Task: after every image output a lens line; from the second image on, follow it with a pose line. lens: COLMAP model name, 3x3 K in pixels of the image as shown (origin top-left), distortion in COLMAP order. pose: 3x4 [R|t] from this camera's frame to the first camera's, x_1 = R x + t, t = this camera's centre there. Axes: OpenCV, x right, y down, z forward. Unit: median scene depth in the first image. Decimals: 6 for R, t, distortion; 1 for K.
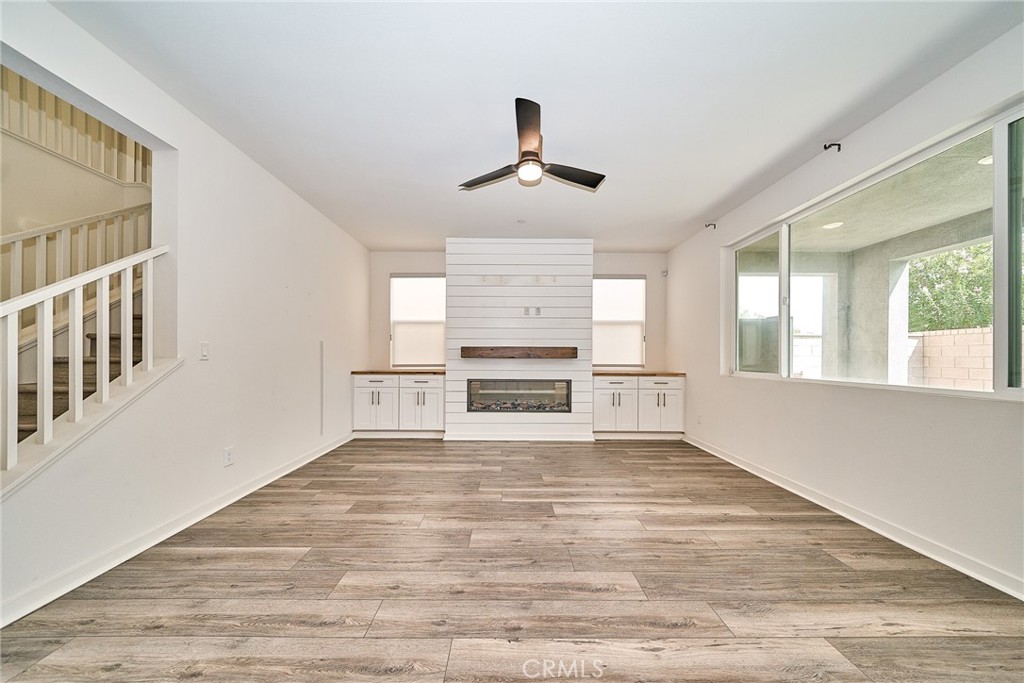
lens RADIAL K [[359.5, 0, 502.8], [0, 359.5, 356.4], [0, 0, 1]] dist [0.000093, -0.000229]
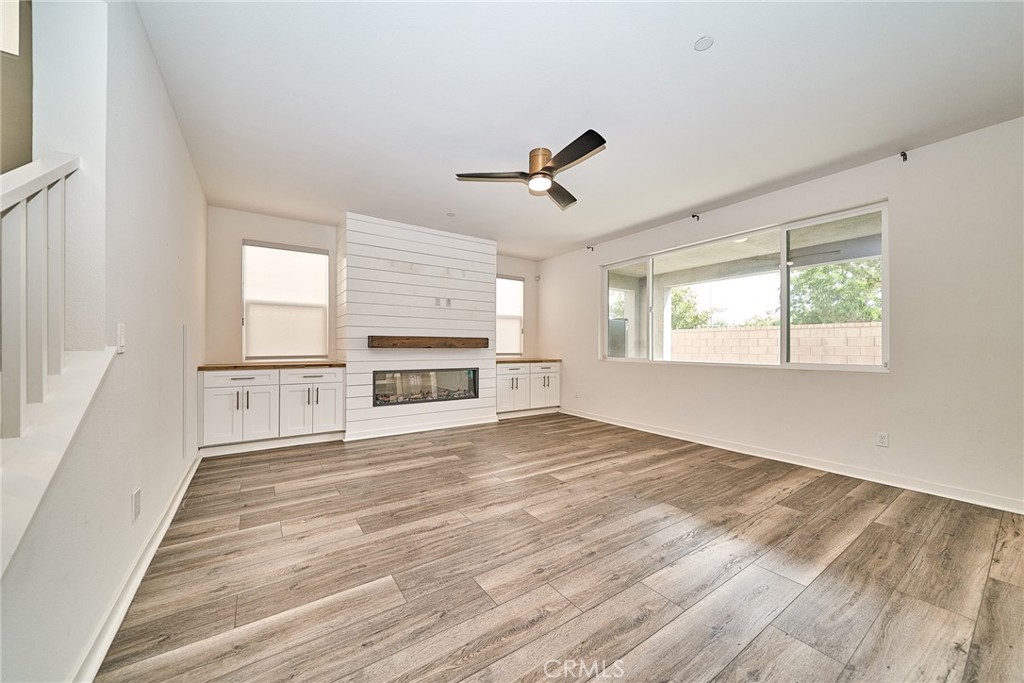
lens RADIAL K [[345.1, 0, 515.5], [0, 345.1, 345.8], [0, 0, 1]] dist [0.001061, -0.000197]
pose [[0.838410, 0.000183, 0.545040, -0.290249], [-0.000917, 0.999999, 0.001076, -0.002671], [-0.545039, -0.001402, 0.838409, 0.065576]]
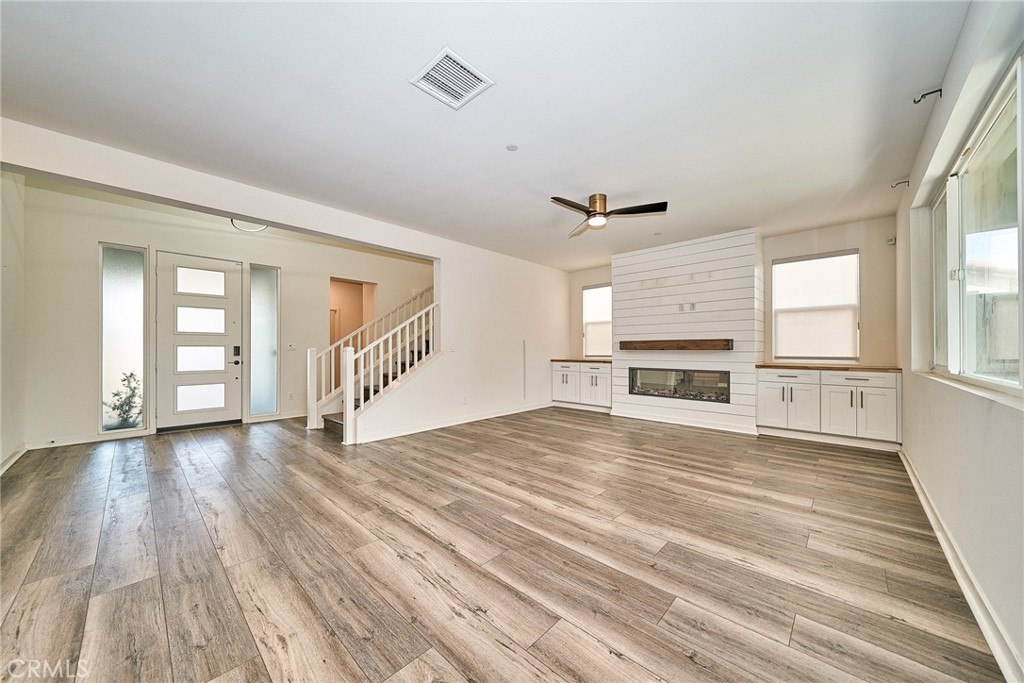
lens RADIAL K [[317.1, 0, 500.4], [0, 317.1, 348.3], [0, 0, 1]] dist [-0.000274, -0.000072]
pose [[0.743394, -0.007864, -0.668808, 0.316088], [0.005998, 0.999969, -0.005091, 0.001283], [0.668827, -0.000227, 0.743418, -0.102746]]
